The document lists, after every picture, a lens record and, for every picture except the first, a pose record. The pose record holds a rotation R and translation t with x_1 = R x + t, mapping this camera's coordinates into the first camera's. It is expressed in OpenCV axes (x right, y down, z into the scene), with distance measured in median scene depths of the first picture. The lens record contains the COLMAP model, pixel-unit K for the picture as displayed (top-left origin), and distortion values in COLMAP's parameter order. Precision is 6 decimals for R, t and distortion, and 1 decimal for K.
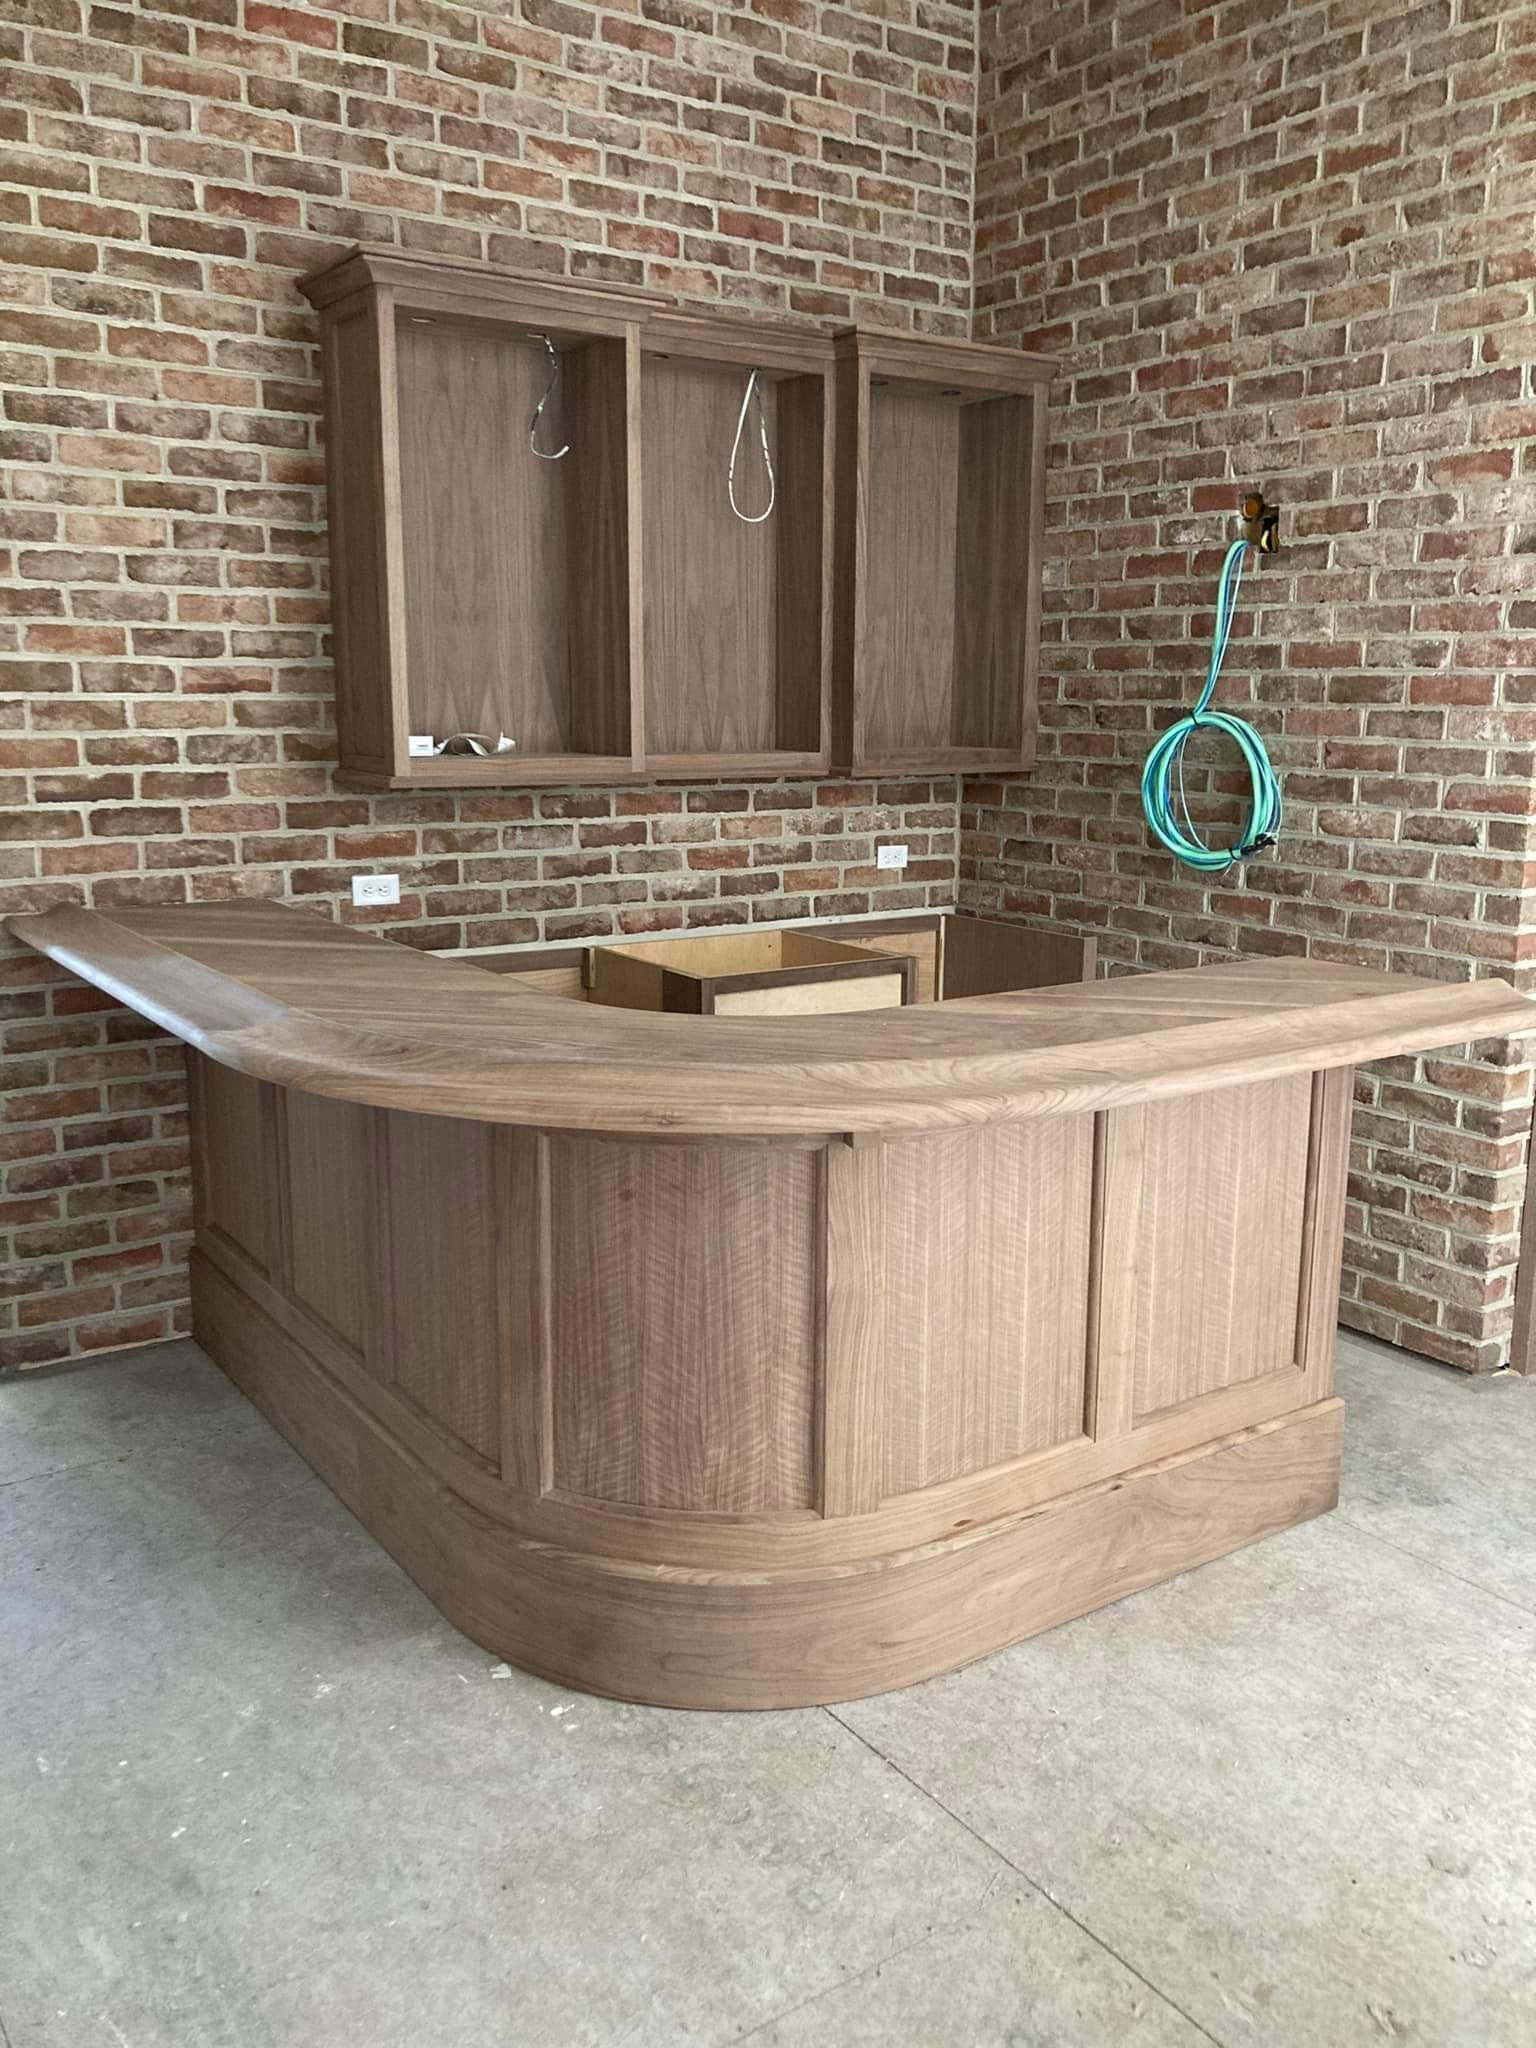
lens RADIAL K [[1677.5, 0, 769.2], [0, 1677.5, 1025.1], [0, 0, 1]] dist [0.000534, -0.000190]
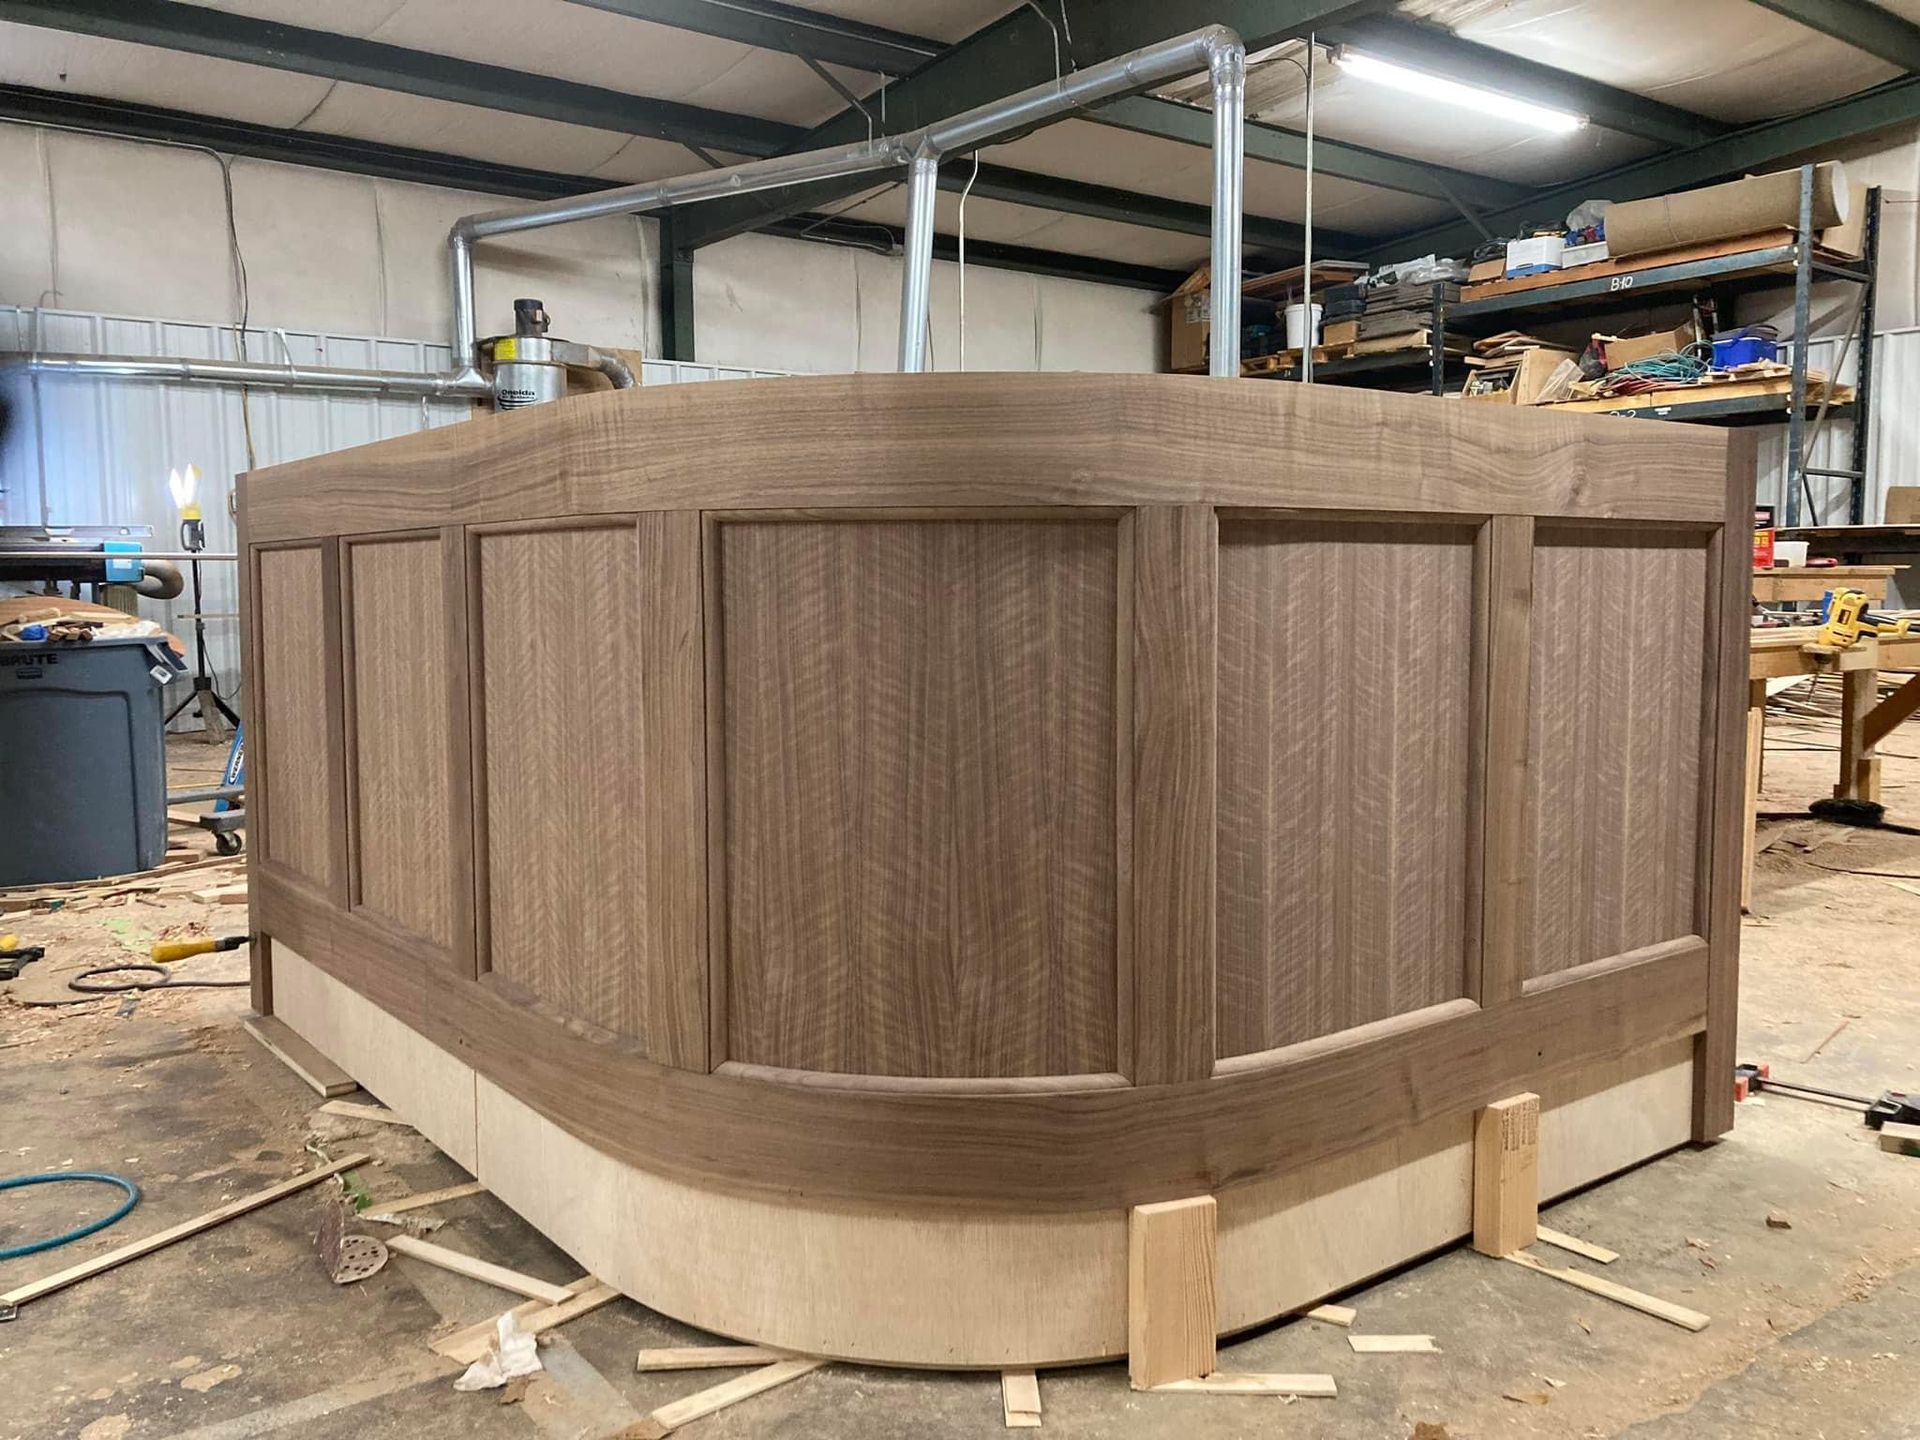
lens RADIAL K [[1572.7, 0, 959.1], [0, 1572.7, 718.1], [0, 0, 1]] dist [0.000534, -0.000190]
pose [[0.998875, -0.013986, 0.045318, -0.064911], [0.019260, 0.992813, -0.118120, 0.225154], [-0.043340, 0.118860, 0.991965, 0.370599]]
